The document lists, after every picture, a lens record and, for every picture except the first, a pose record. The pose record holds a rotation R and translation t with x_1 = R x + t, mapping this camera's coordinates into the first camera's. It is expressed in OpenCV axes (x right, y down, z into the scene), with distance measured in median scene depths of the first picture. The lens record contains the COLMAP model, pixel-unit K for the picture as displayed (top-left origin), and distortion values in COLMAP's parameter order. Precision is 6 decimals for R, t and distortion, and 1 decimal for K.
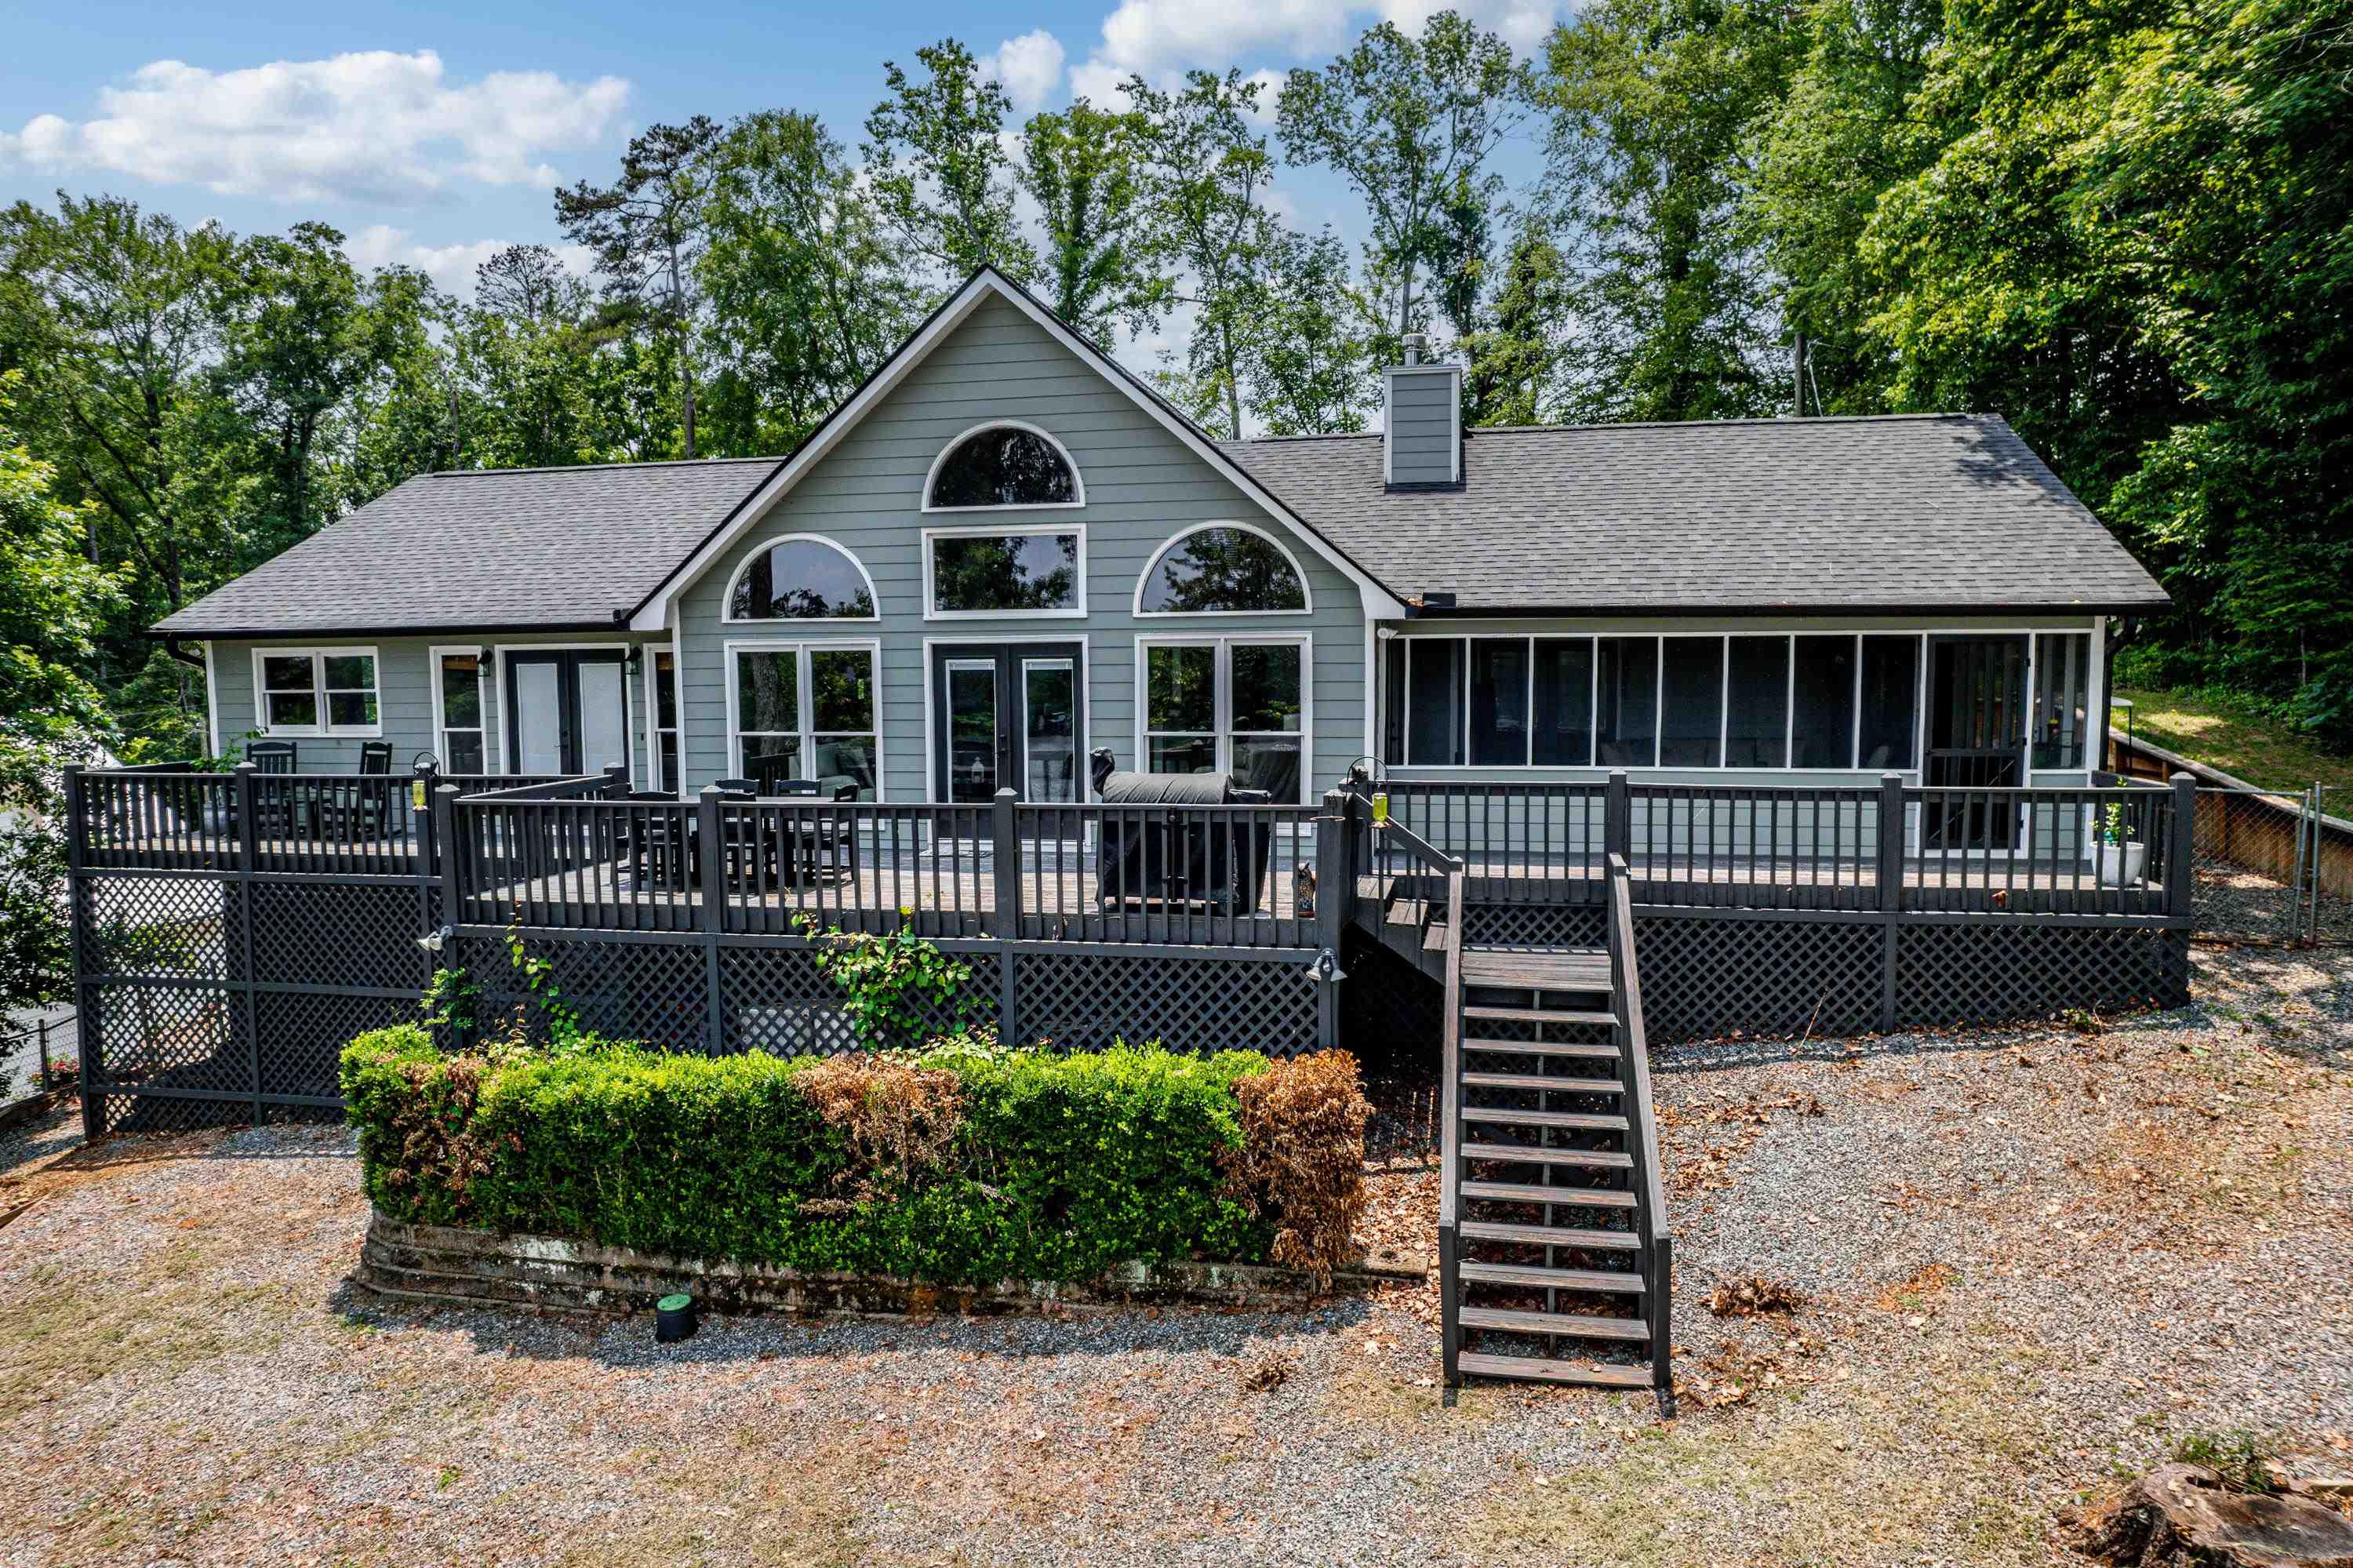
lens RADIAL K [[1479.5, 0, 1180.3], [0, 1479.5, 815.5], [0, 0, 1]] dist [-0.068221, 0.054508]
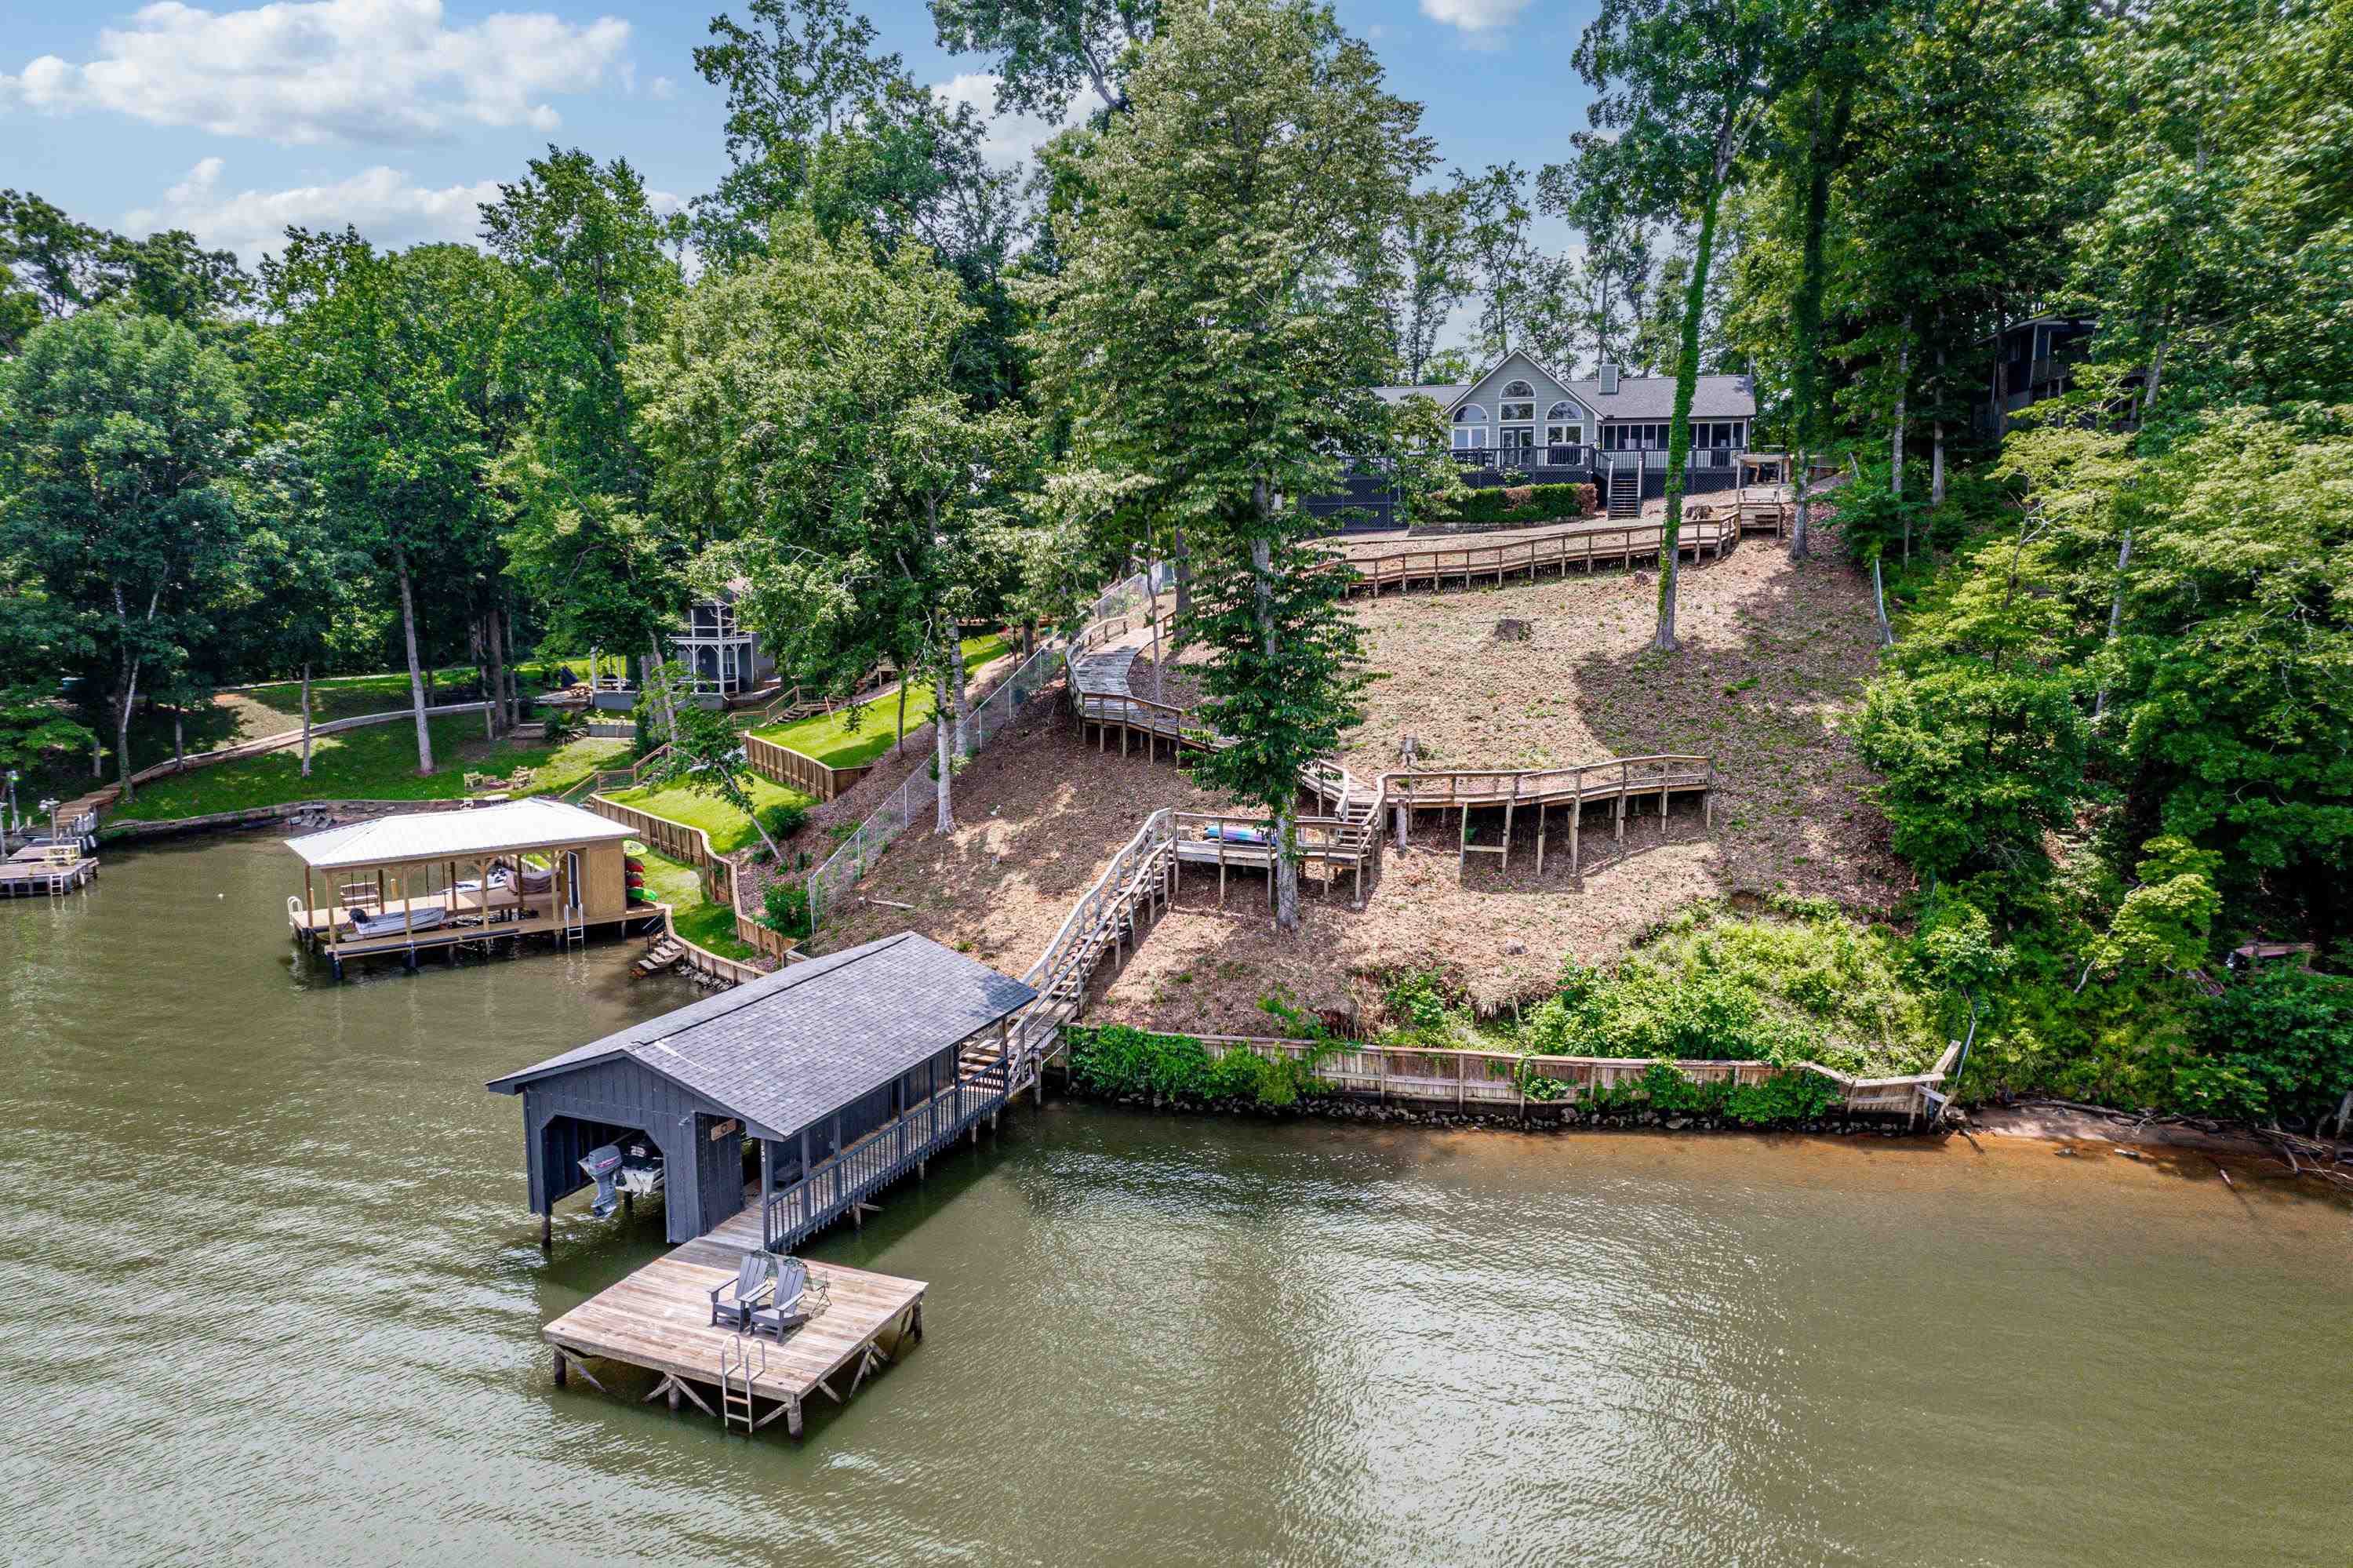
lens RADIAL K [[1479.5, 0, 1180.3], [0, 1479.5, 815.5], [0, 0, 1]] dist [-0.068221, 0.054508]
pose [[0.992725, 0.021575, -0.118459, -0.140200], [-0.014956, 0.998292, 0.056478, 0.202636], [0.119475, -0.054295, 0.991351, -0.893558]]
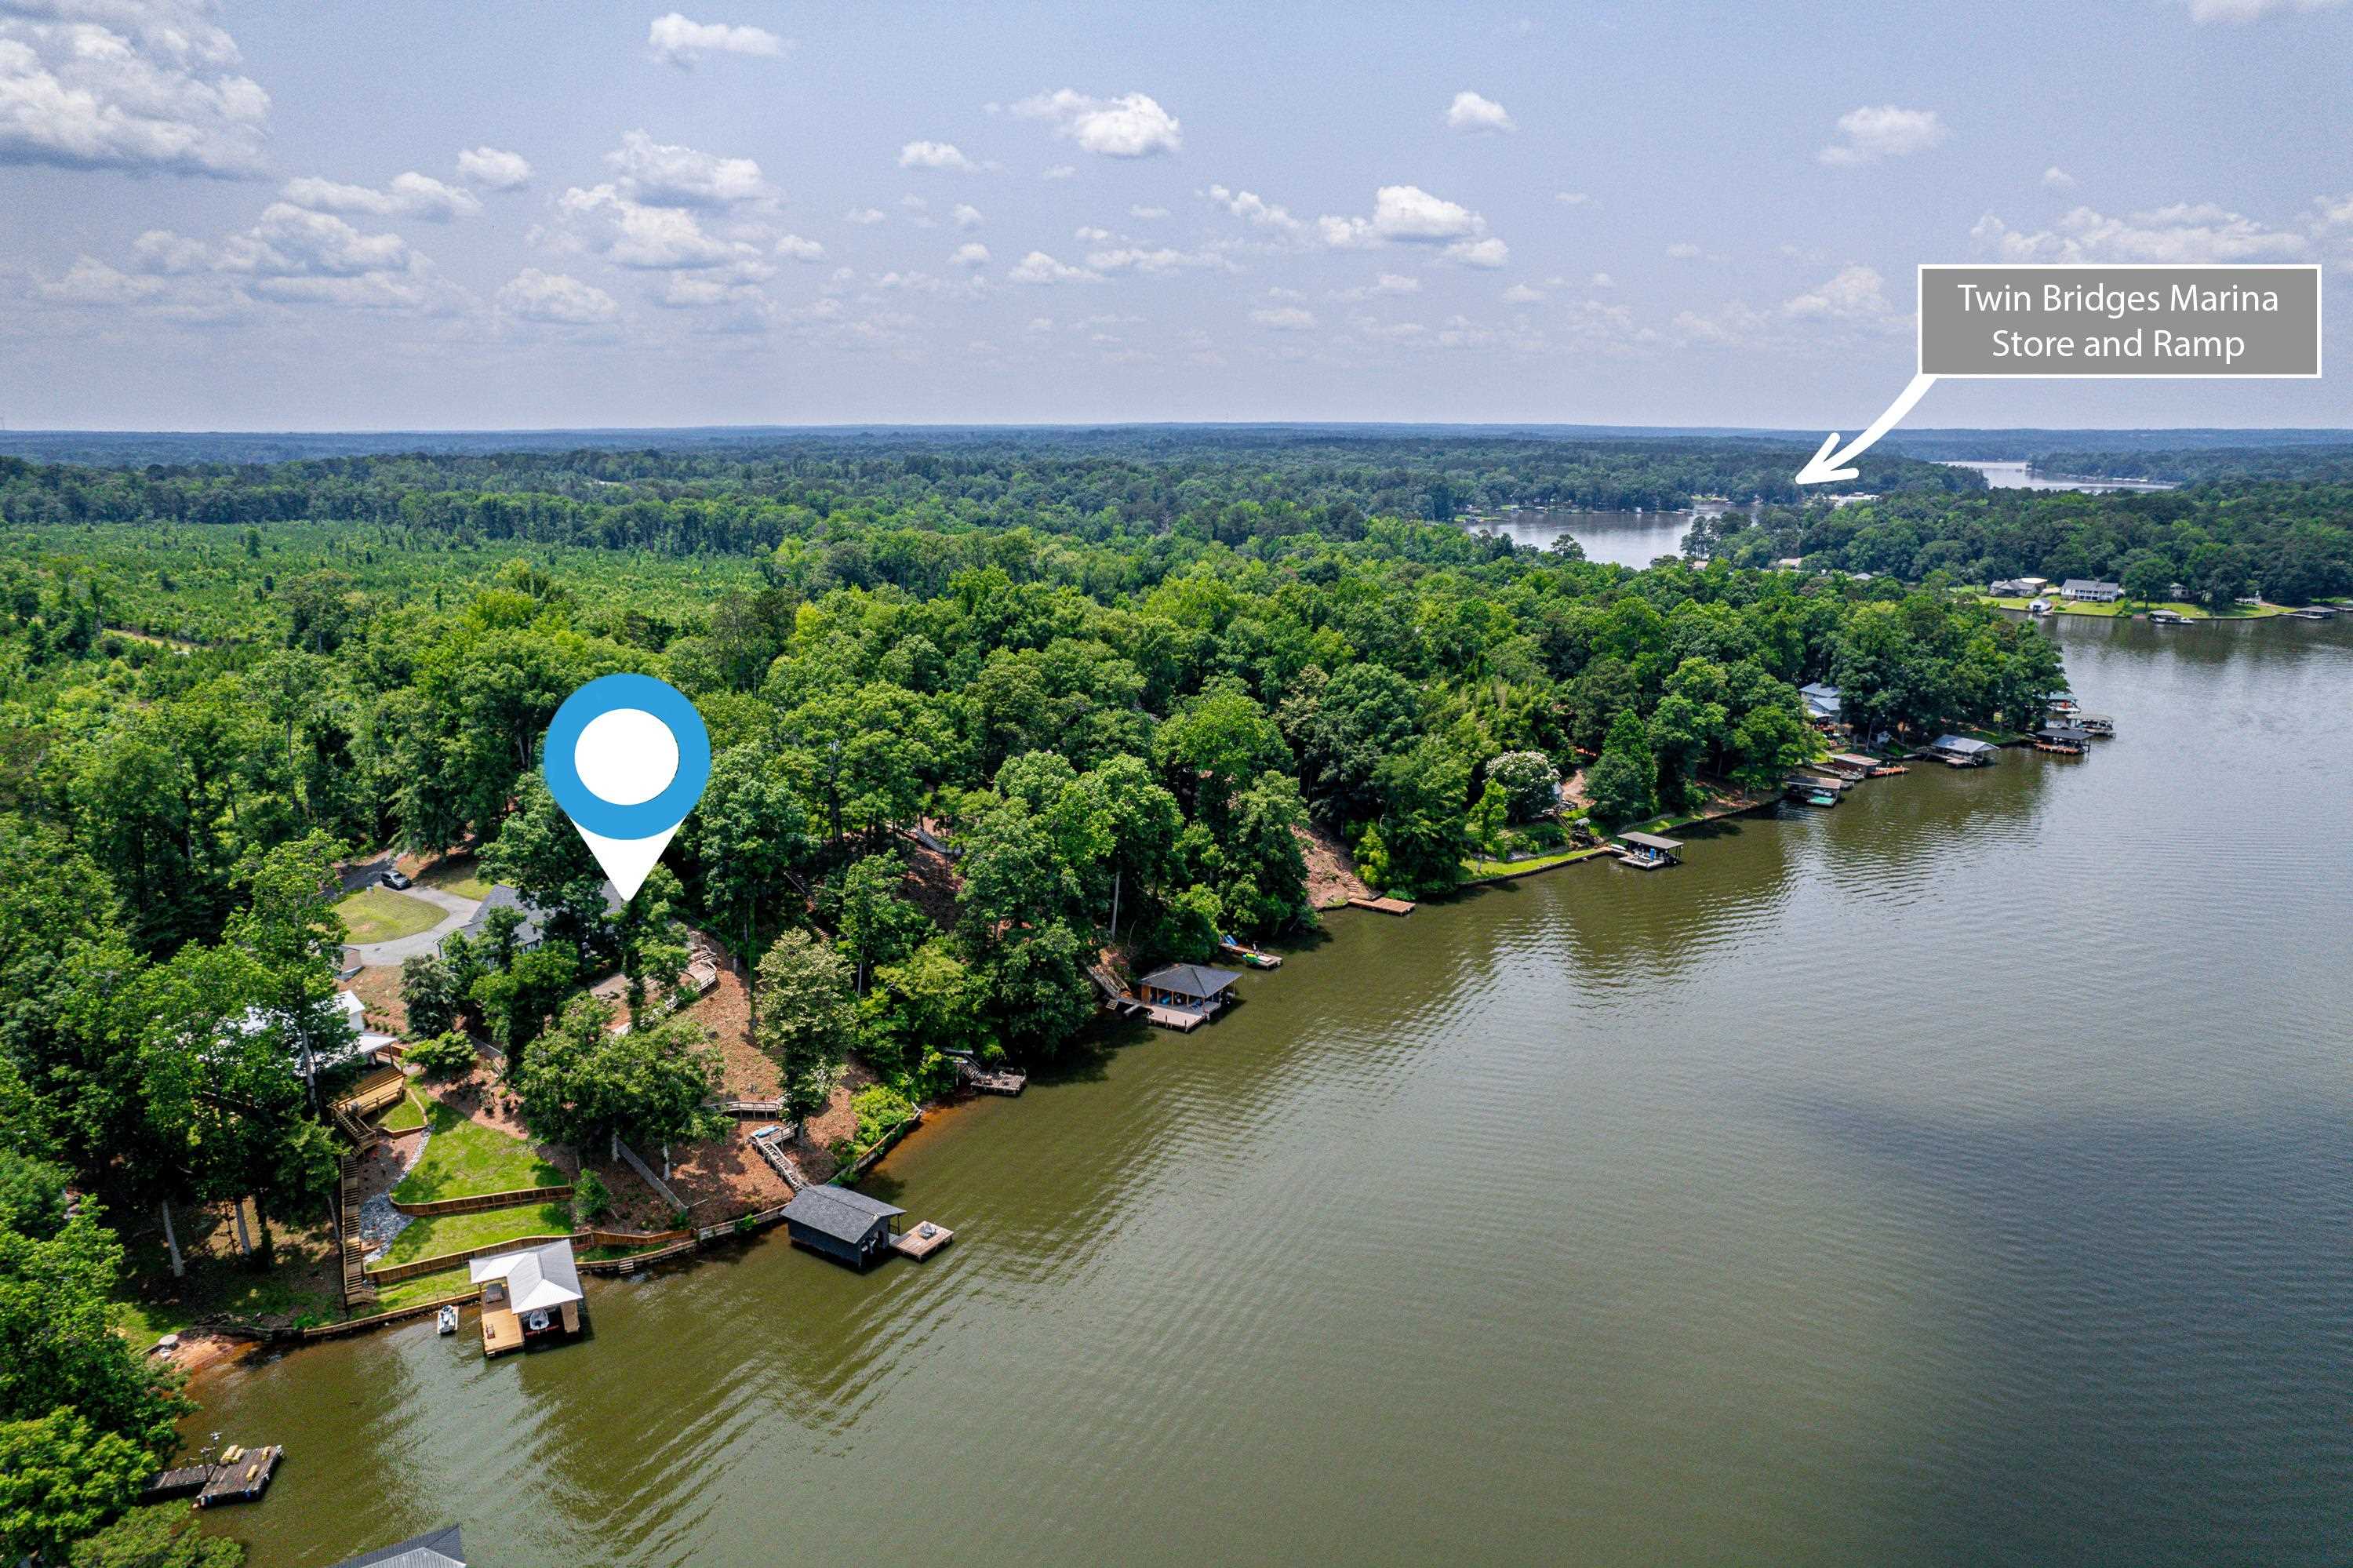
lens RADIAL K [[1479.5, 0, 1180.3], [0, 1479.5, 815.5], [0, 0, 1]] dist [-0.068221, 0.054508]
pose [[0.304893, -0.234665, 0.923024, -2.003227], [0.083899, 0.972019, 0.219408, -0.684806], [-0.948684, 0.010545, 0.316050, -1.584094]]
